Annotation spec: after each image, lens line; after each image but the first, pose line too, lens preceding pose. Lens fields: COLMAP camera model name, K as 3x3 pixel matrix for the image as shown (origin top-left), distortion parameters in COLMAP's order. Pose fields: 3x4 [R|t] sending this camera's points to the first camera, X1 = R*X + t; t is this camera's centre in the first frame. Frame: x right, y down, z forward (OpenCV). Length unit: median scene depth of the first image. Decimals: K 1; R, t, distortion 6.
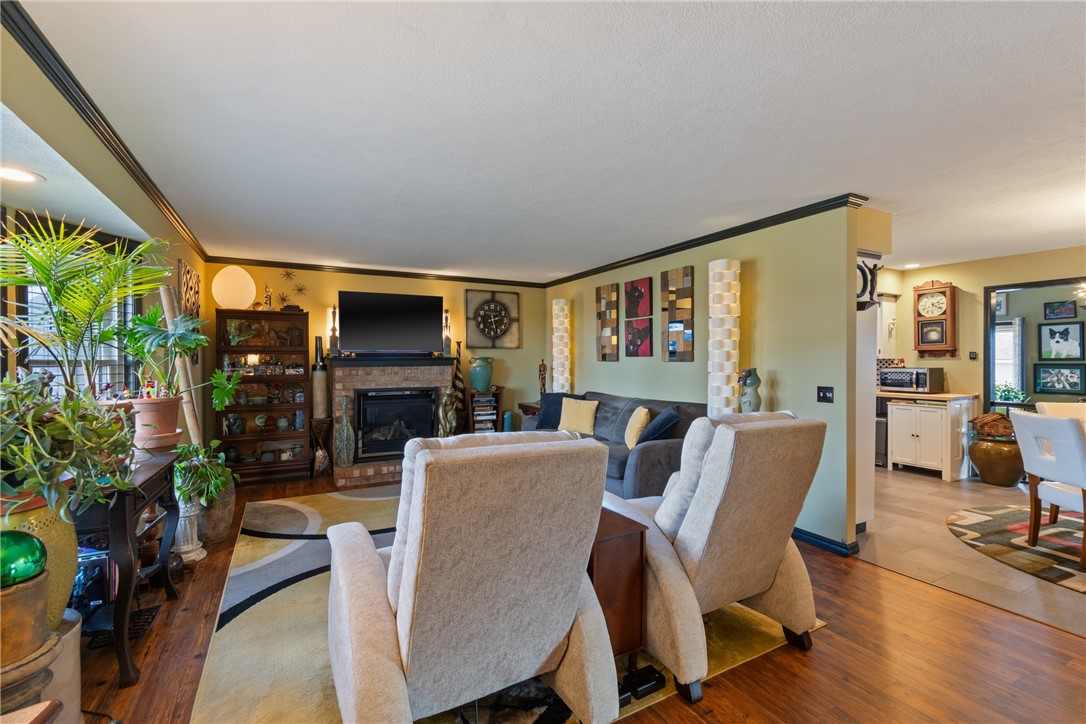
lens RADIAL K [[482.9, 0, 541.0], [0, 482.9, 359.8], [0, 0, 1]] dist [0.019750, 0.000266]
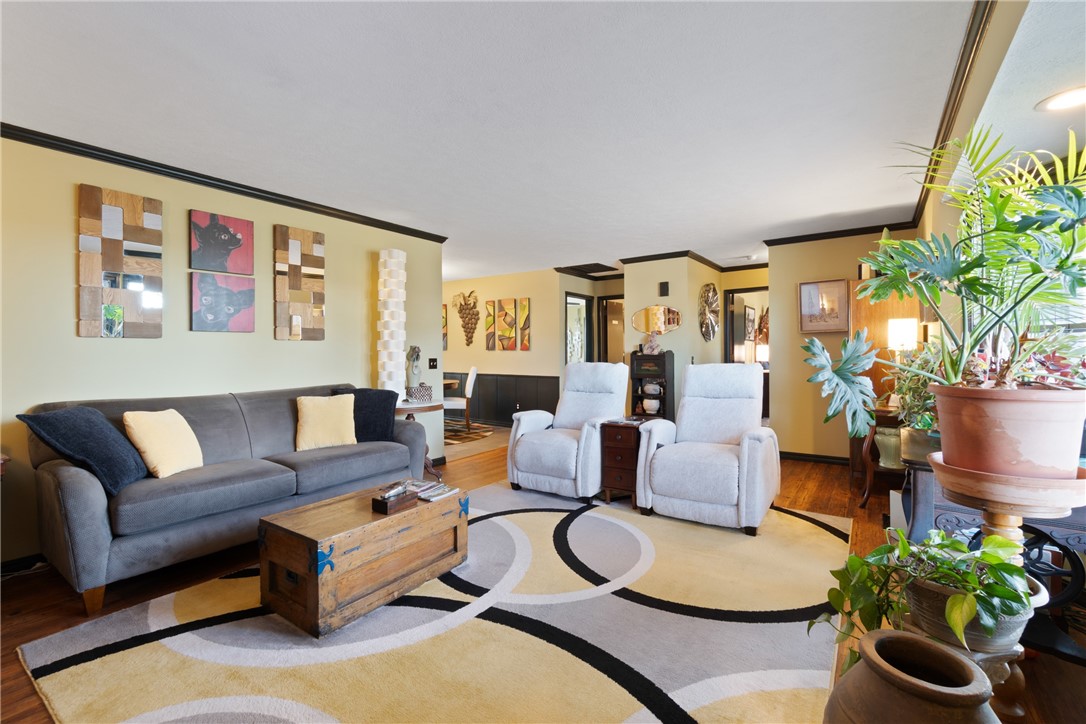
lens RADIAL K [[482.9, 0, 545.2], [0, 482.9, 358.4], [0, 0, 1]] dist [0.019750, 0.000266]
pose [[-0.452275, -0.019501, 0.891665, -0.543361], [-0.003023, 0.999789, 0.020333, 0.014229], [-0.891873, 0.006501, -0.452239, 0.821134]]
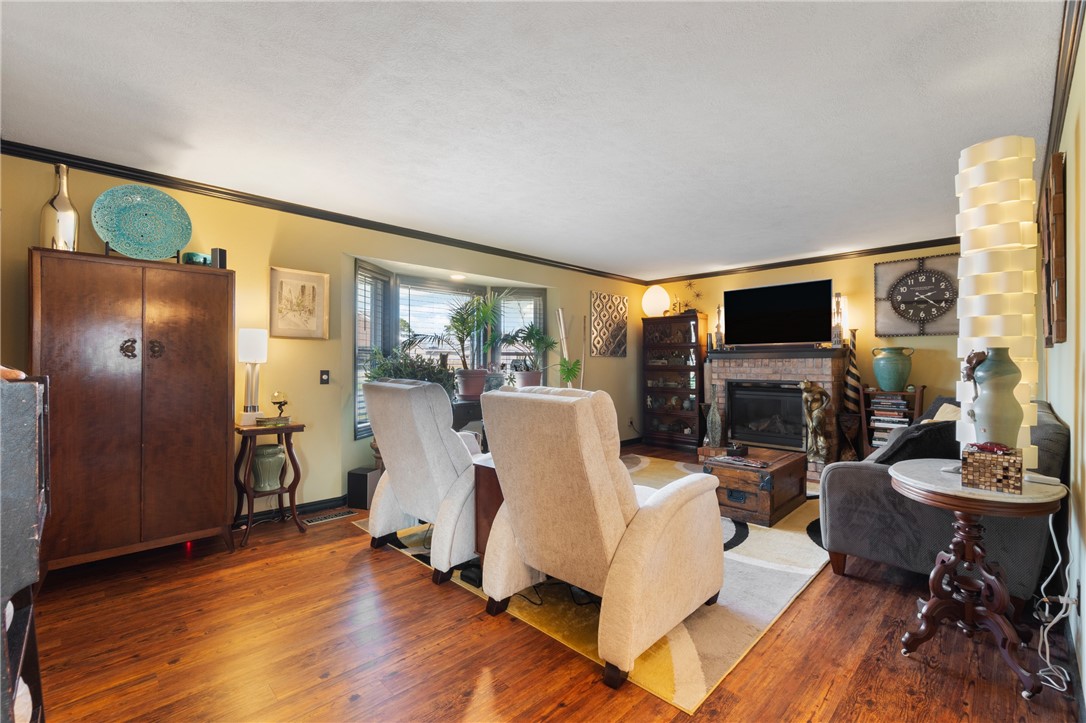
lens RADIAL K [[482.9, 0, 534.8], [0, 482.9, 356.0], [0, 0, 1]] dist [0.019750, 0.000266]
pose [[0.289489, -0.007461, -0.957152, 0.527113], [0.004172, 0.999970, -0.006533, 0.012405], [0.957172, -0.002102, 0.289511, 0.255738]]
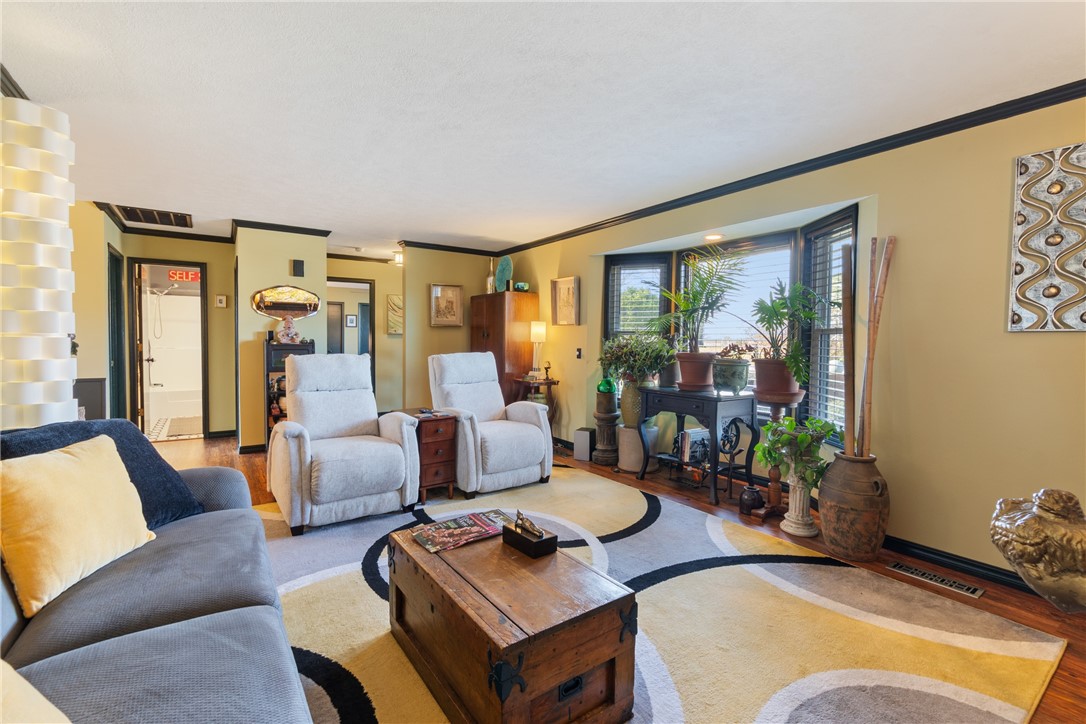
lens RADIAL K [[482.9, 0, 539.3], [0, 482.9, 360.0], [0, 0, 1]] dist [0.019750, 0.000266]
pose [[-0.994480, -0.009737, -0.104471, -0.054522], [-0.013414, 0.999313, 0.034554, 0.018803], [0.104062, 0.035765, -0.993928, 1.081622]]
